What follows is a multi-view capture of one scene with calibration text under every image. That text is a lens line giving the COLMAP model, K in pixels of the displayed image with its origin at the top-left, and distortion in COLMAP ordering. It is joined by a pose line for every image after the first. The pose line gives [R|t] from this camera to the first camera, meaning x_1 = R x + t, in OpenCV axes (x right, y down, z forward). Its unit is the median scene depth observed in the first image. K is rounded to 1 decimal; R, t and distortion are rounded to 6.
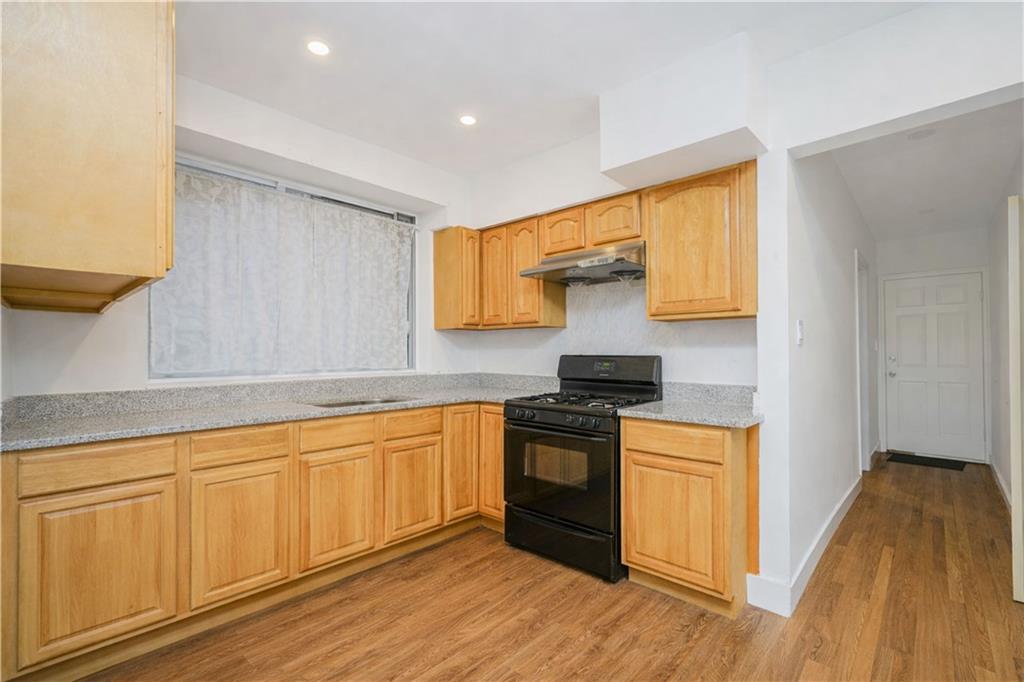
lens RADIAL K [[474.6, 0, 515.0], [0, 474.6, 355.1], [0, 0, 1]] dist [0.030661, -0.000049]
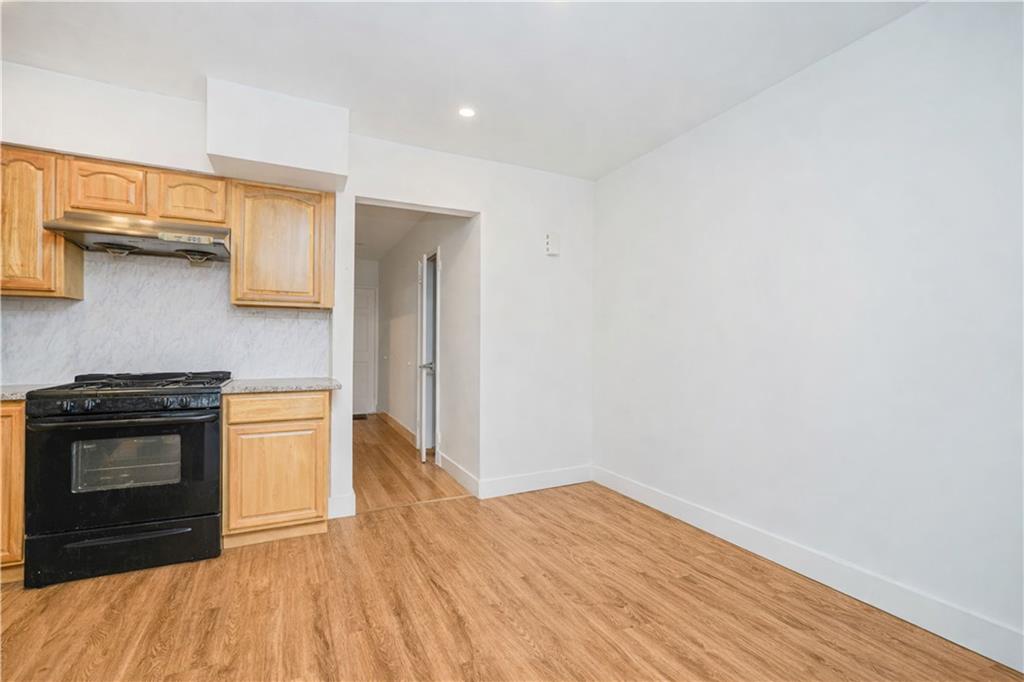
lens RADIAL K [[474.6, 0, 516.3], [0, 474.6, 339.5], [0, 0, 1]] dist [0.030661, -0.000049]
pose [[0.339601, 0.013095, 0.940478, -0.514254], [-0.002272, 0.999912, -0.013103, 0.020506], [-0.940567, 0.002313, 0.339601, 0.035058]]
